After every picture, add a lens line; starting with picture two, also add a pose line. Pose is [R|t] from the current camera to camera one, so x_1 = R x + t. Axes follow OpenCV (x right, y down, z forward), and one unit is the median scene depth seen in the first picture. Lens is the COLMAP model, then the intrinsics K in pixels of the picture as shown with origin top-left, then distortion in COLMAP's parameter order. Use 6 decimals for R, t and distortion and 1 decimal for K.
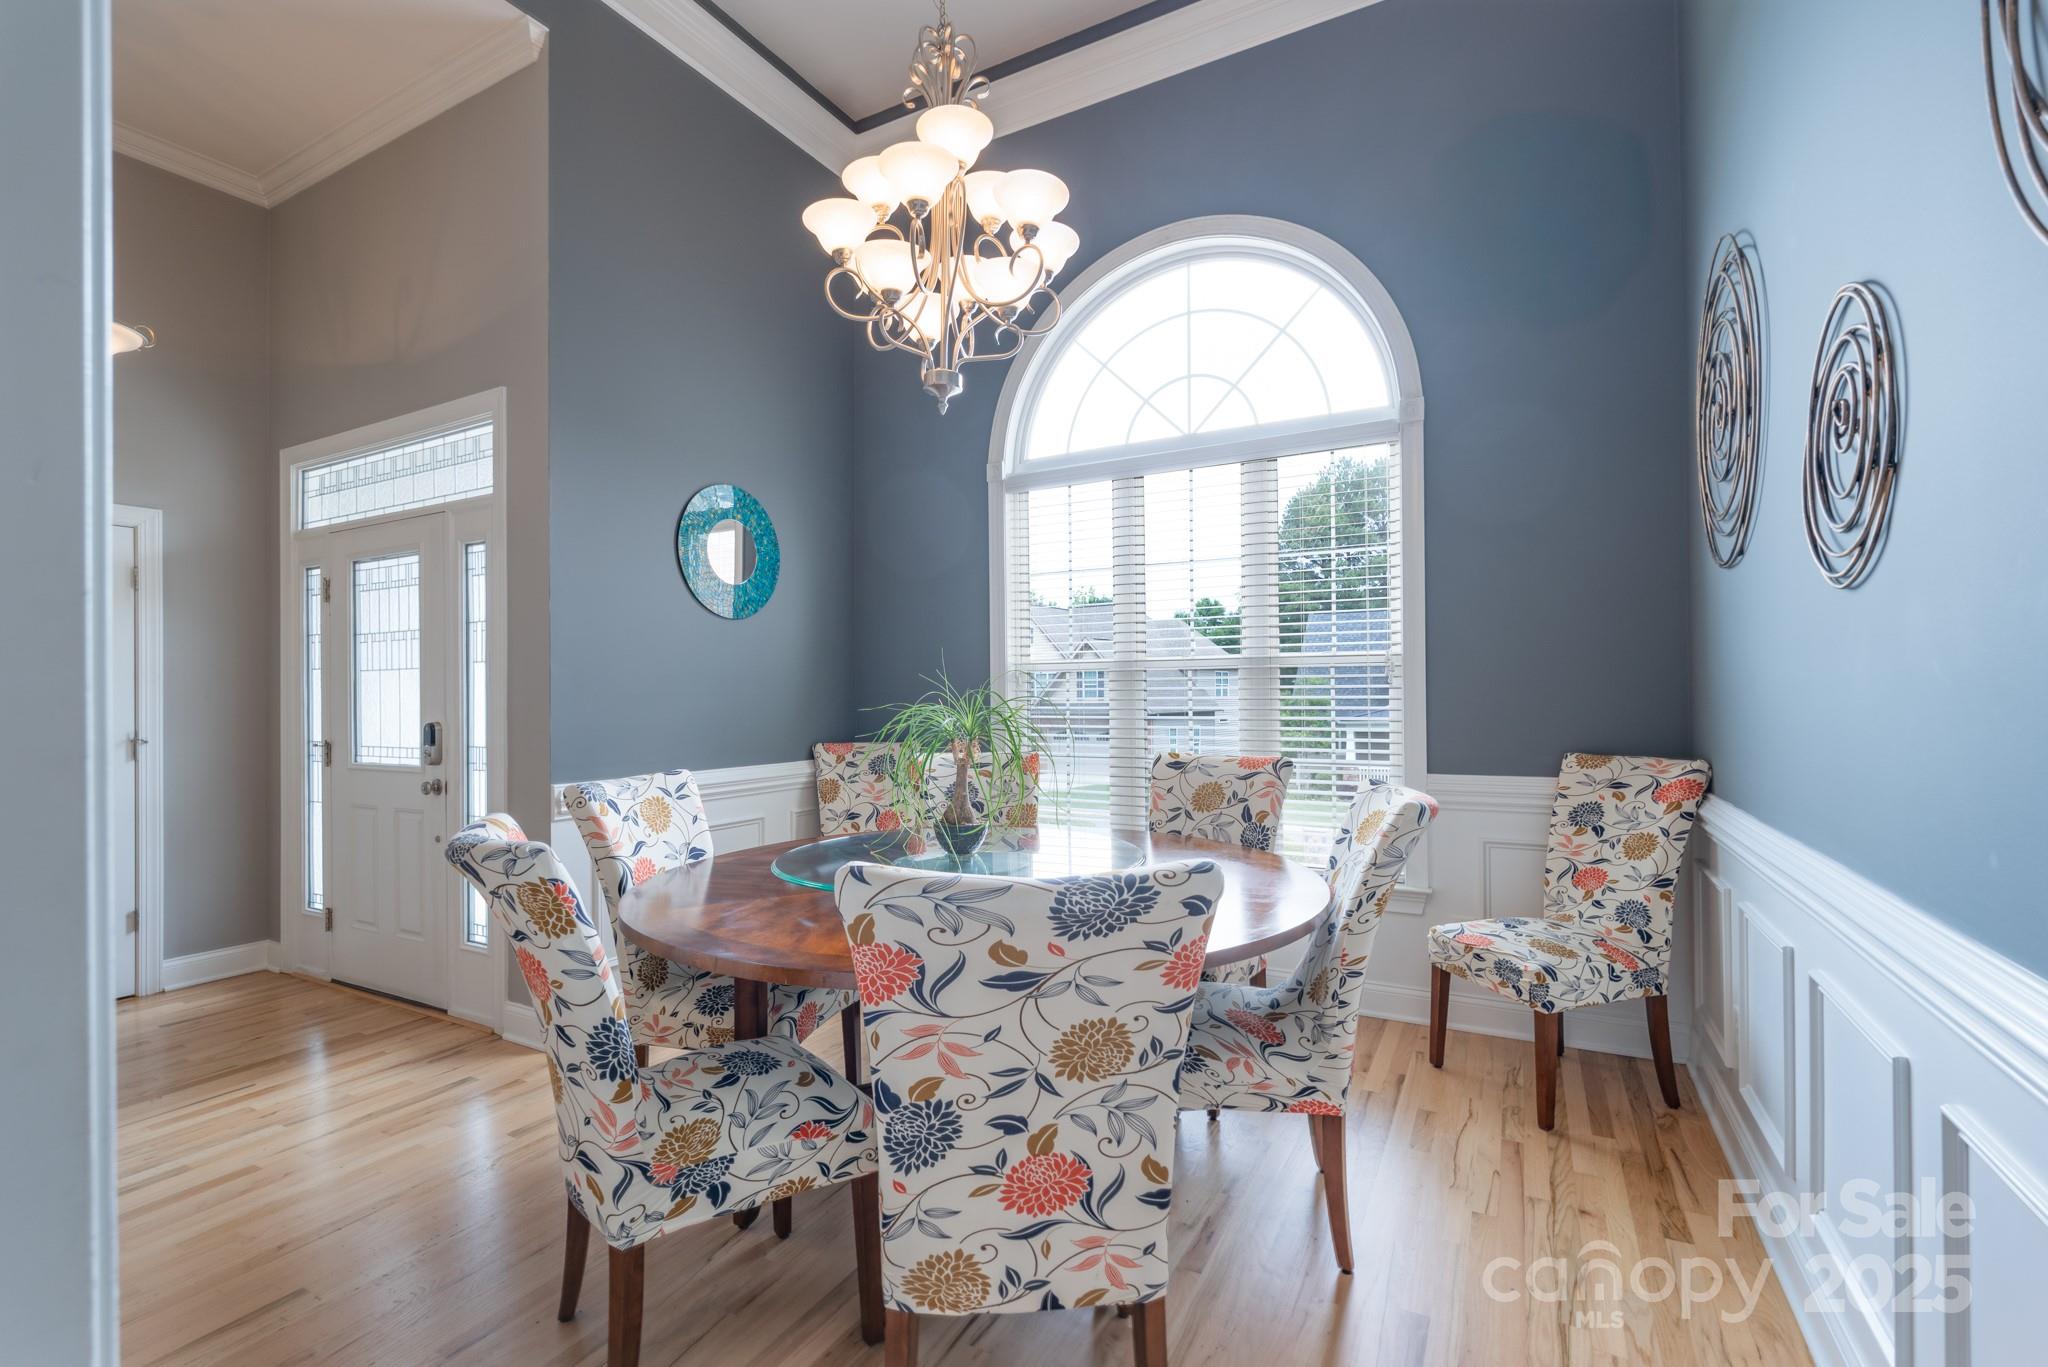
lens RADIAL K [[913.8, 0, 1019.8], [0, 913.8, 695.1], [0, 0, 1]] dist [-0.001692, 0.000081]
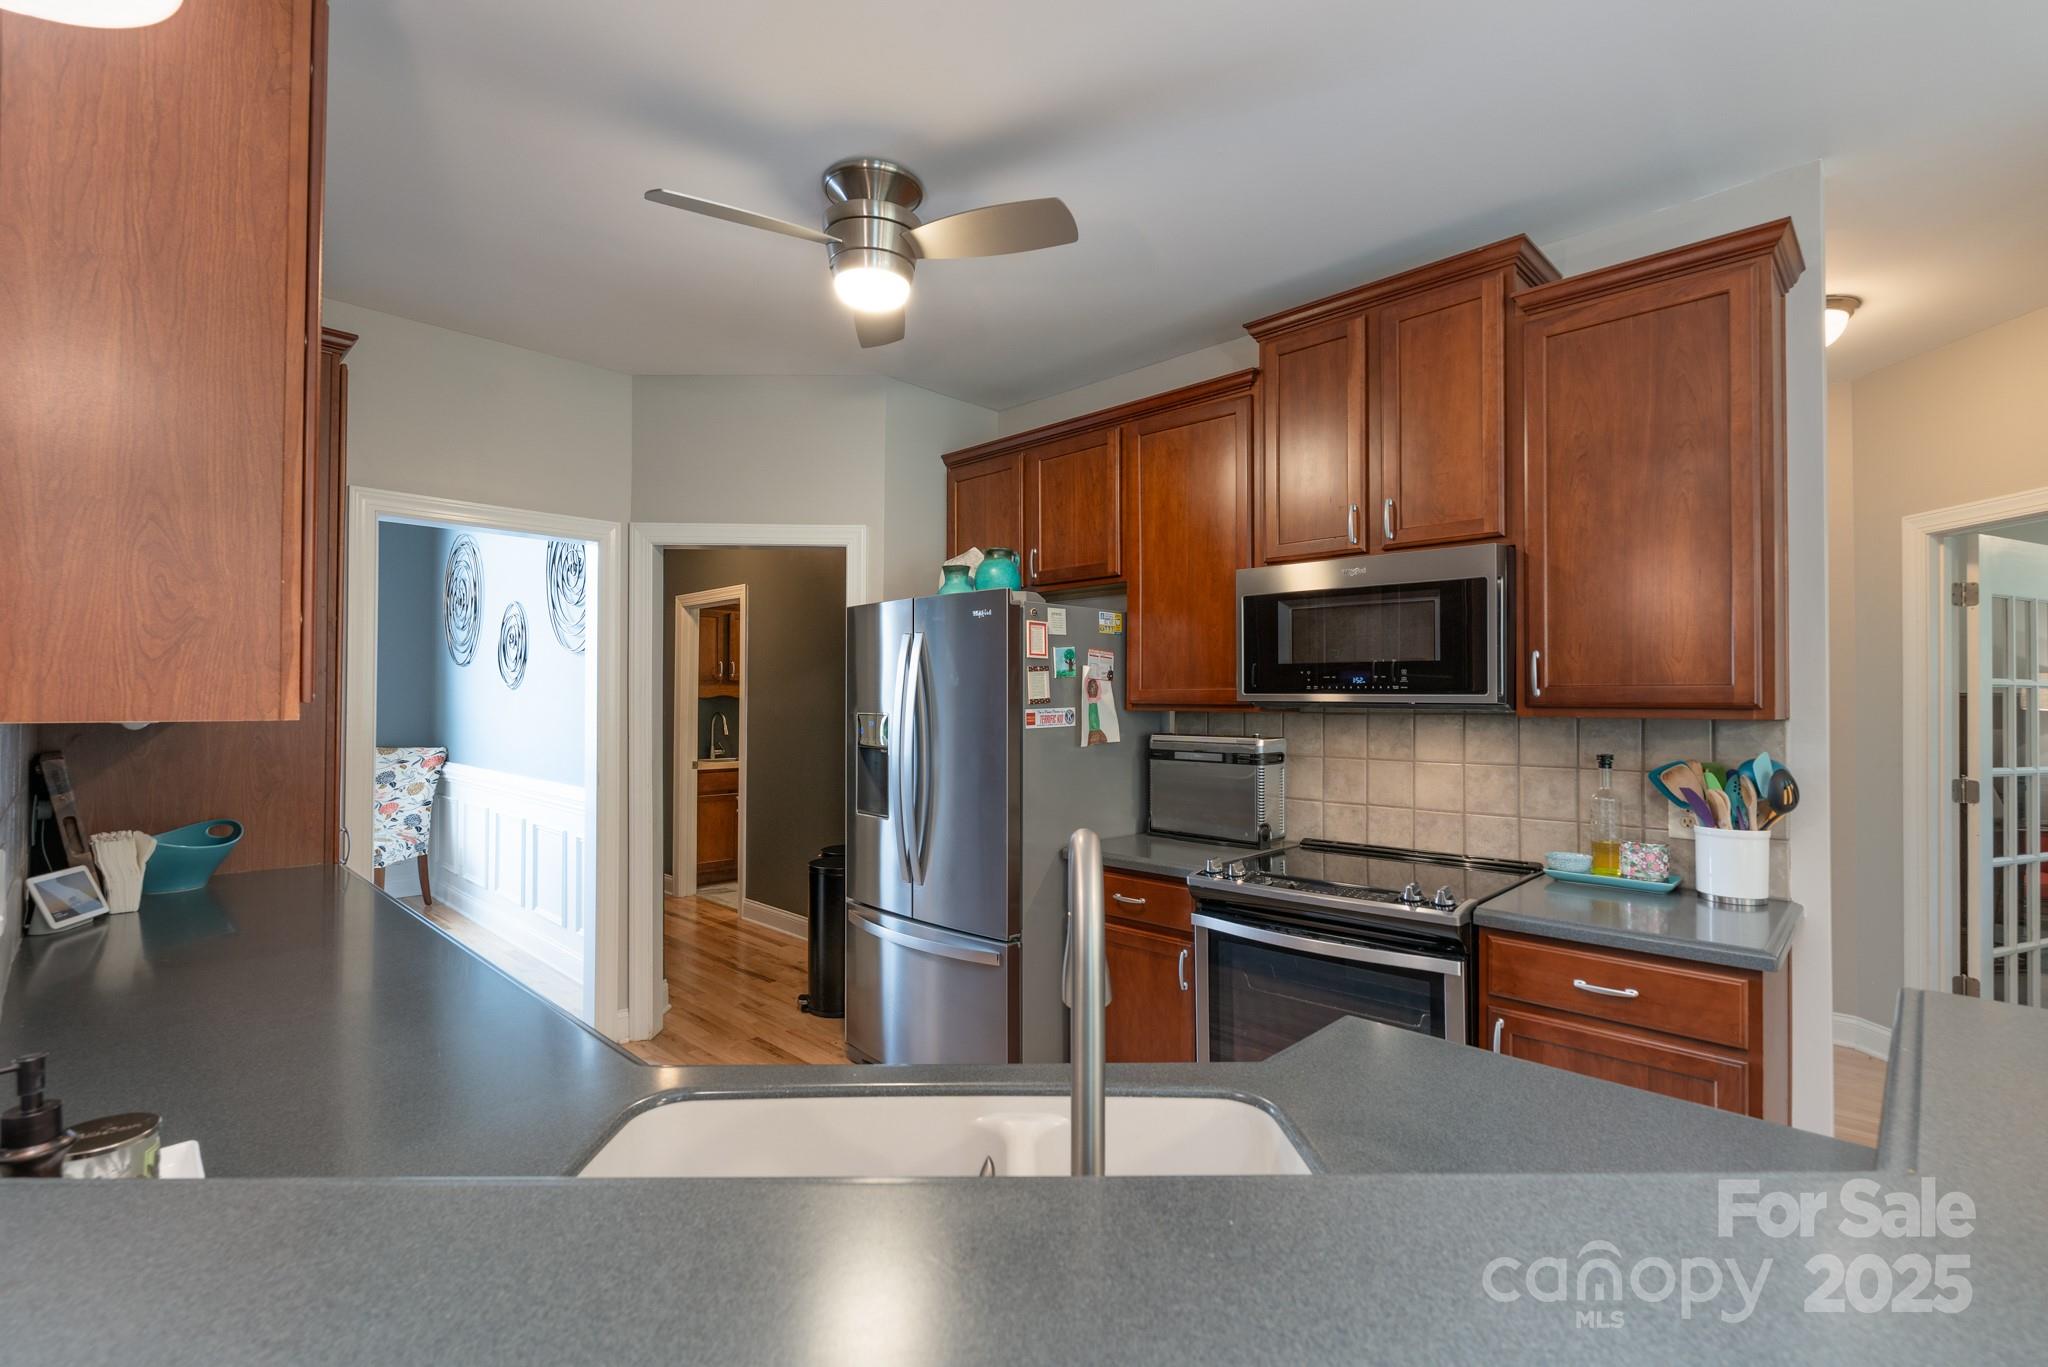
lens RADIAL K [[913.8, 0, 1019.8], [0, 913.8, 695.1], [0, 0, 1]] dist [-0.001692, 0.000081]
pose [[0.265411, 0.015336, 0.964013, -1.087486], [-0.006155, 0.999880, -0.014212, -0.034638], [-0.964116, -0.002161, 0.265473, -1.004165]]
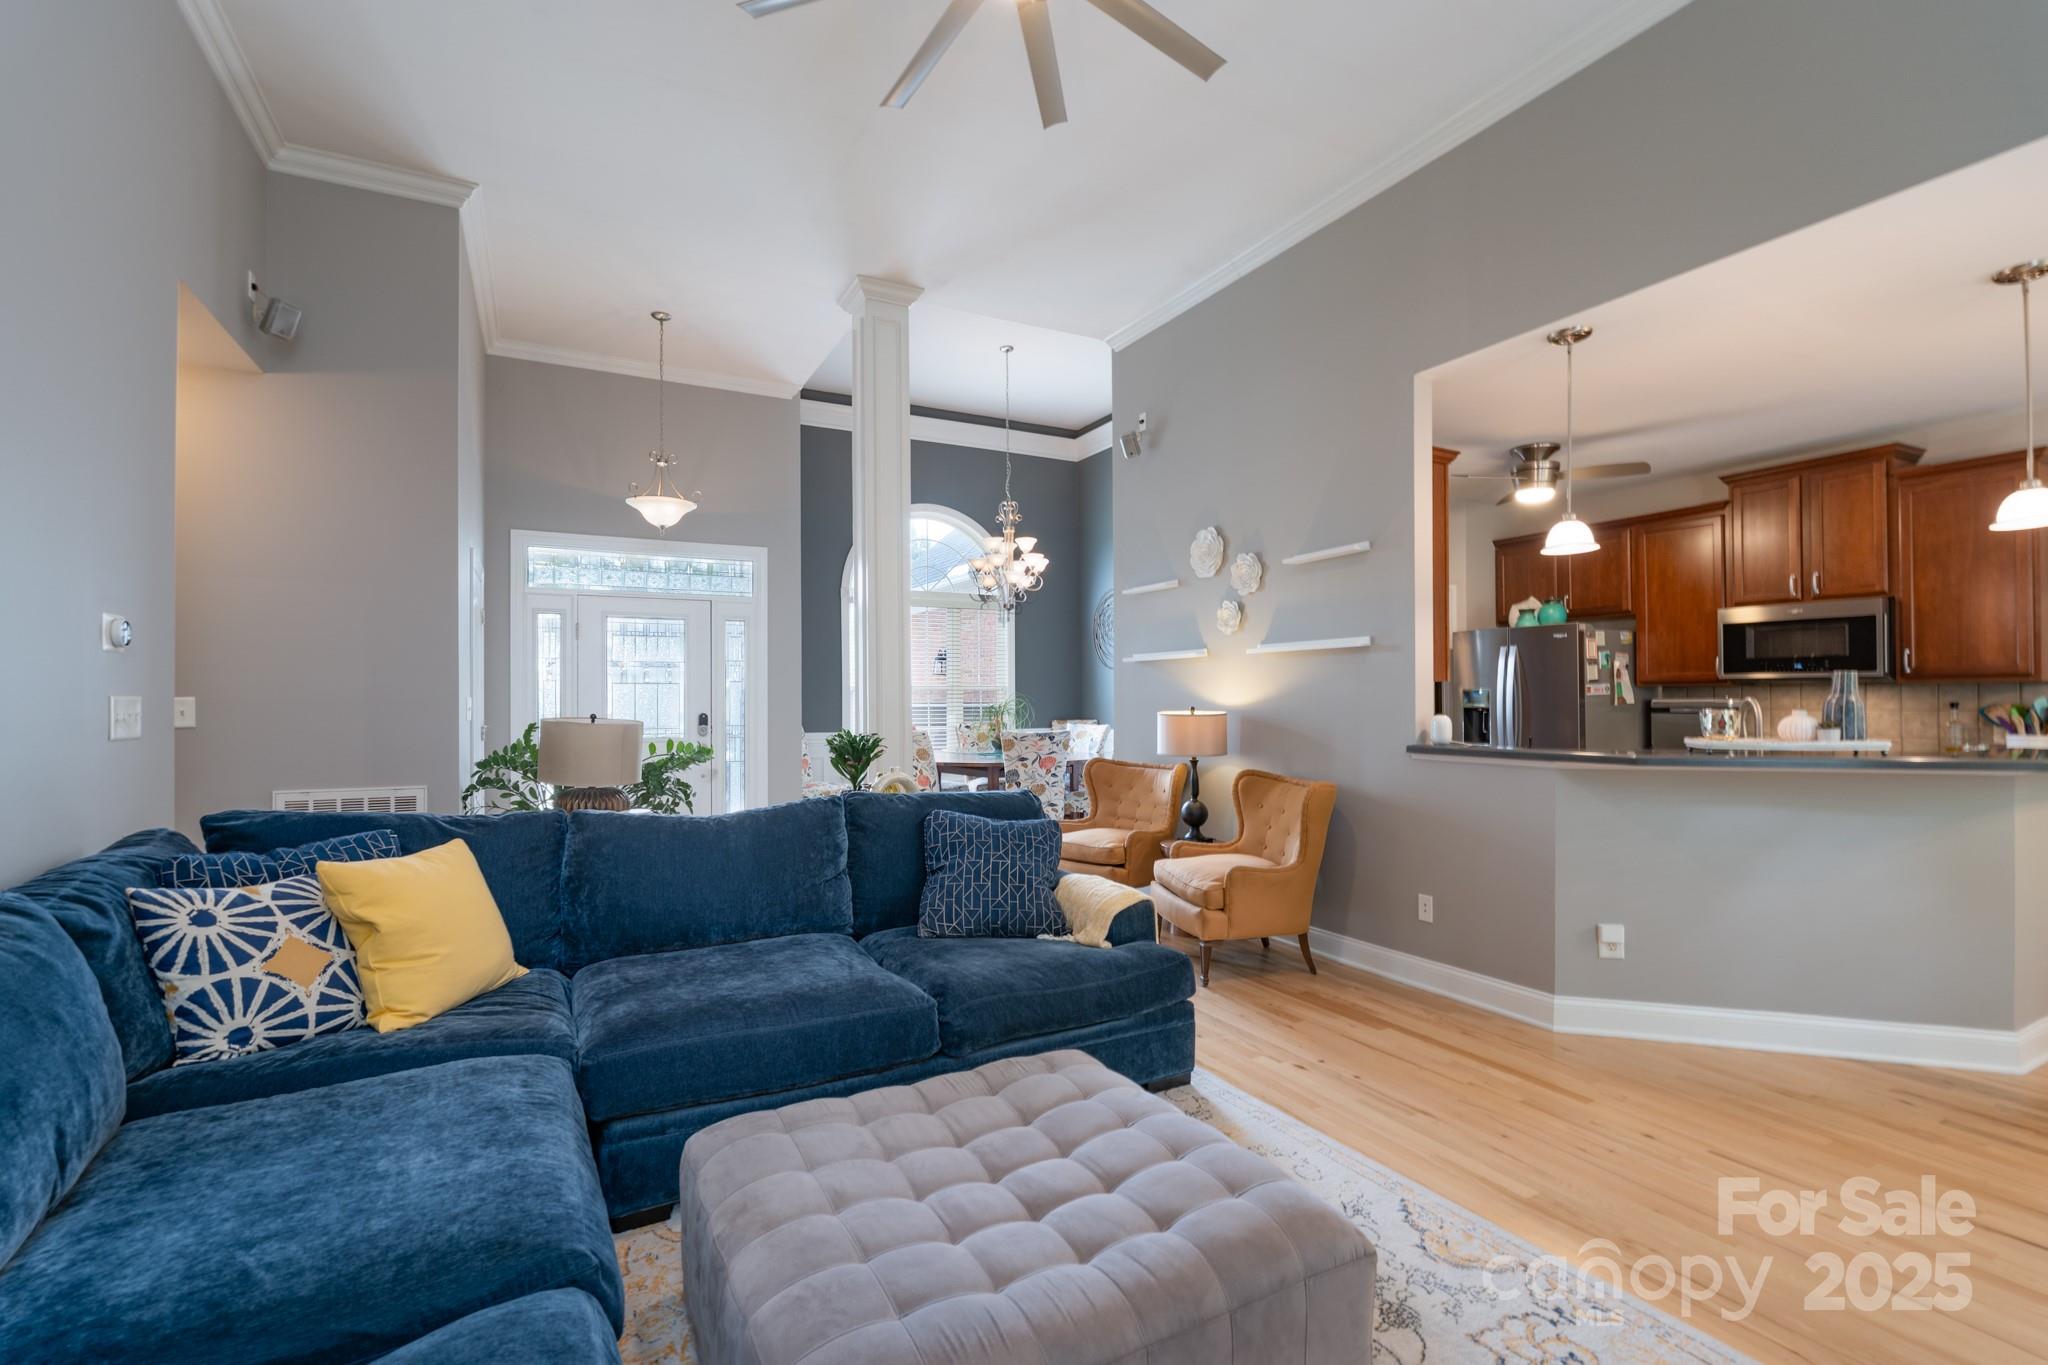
lens RADIAL K [[913.8, 0, 1019.8], [0, 913.8, 694.1], [0, 0, 1]] dist [-0.001692, 0.000081]
pose [[0.549943, 0.010792, 0.835132, -2.559291], [-0.000087, 0.999917, -0.012865, 0.017090], [-0.835202, 0.007002, 0.549899, -0.780998]]
